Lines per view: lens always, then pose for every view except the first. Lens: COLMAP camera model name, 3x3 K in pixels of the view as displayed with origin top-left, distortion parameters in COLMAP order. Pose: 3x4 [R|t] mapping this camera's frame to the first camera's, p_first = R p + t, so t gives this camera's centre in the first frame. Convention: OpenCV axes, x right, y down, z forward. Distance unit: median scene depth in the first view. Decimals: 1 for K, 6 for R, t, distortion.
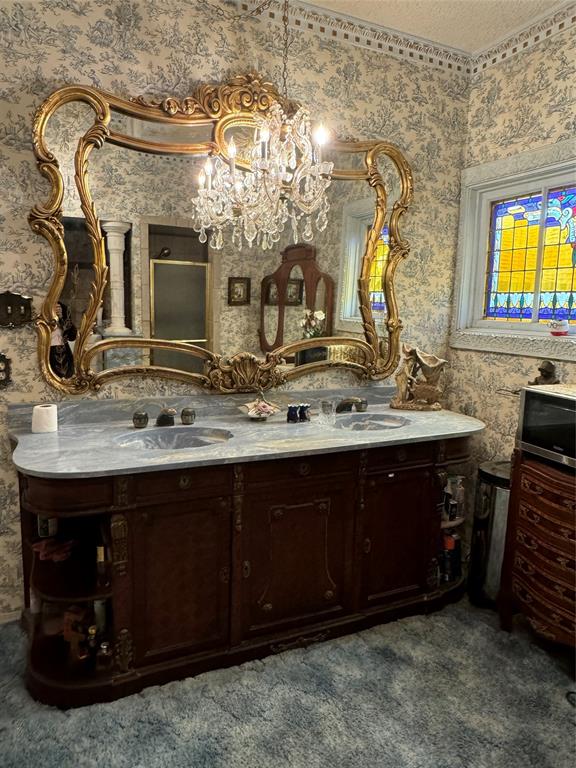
lens RADIAL K [[517.8, 0, 288.6], [0, 517.8, 380.4], [0, 0, 1]] dist [-0.007572, 0.004758]
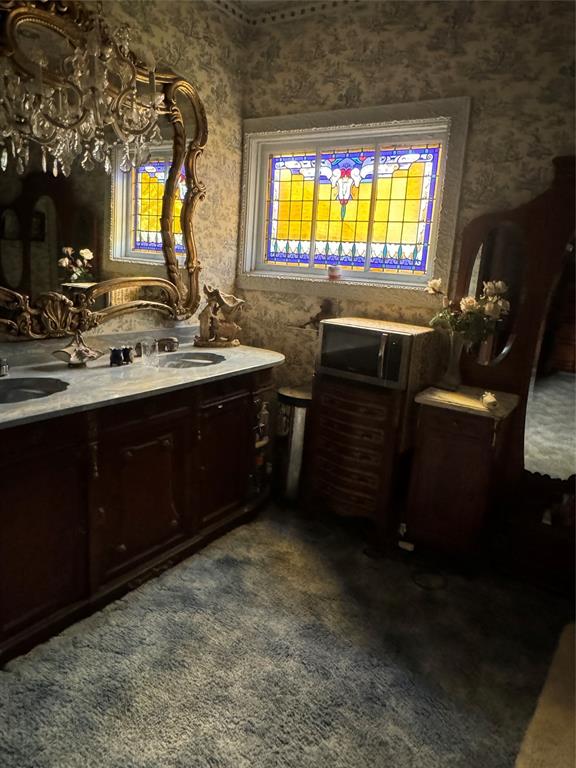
lens RADIAL K [[517.8, 0, 284.9], [0, 517.8, 383.9], [0, 0, 1]] dist [-0.007572, 0.004758]
pose [[0.854843, -0.092547, 0.510567, -0.215284], [0.034082, 0.991855, 0.122724, 0.006234], [-0.517766, -0.087509, 0.851035, 0.004370]]
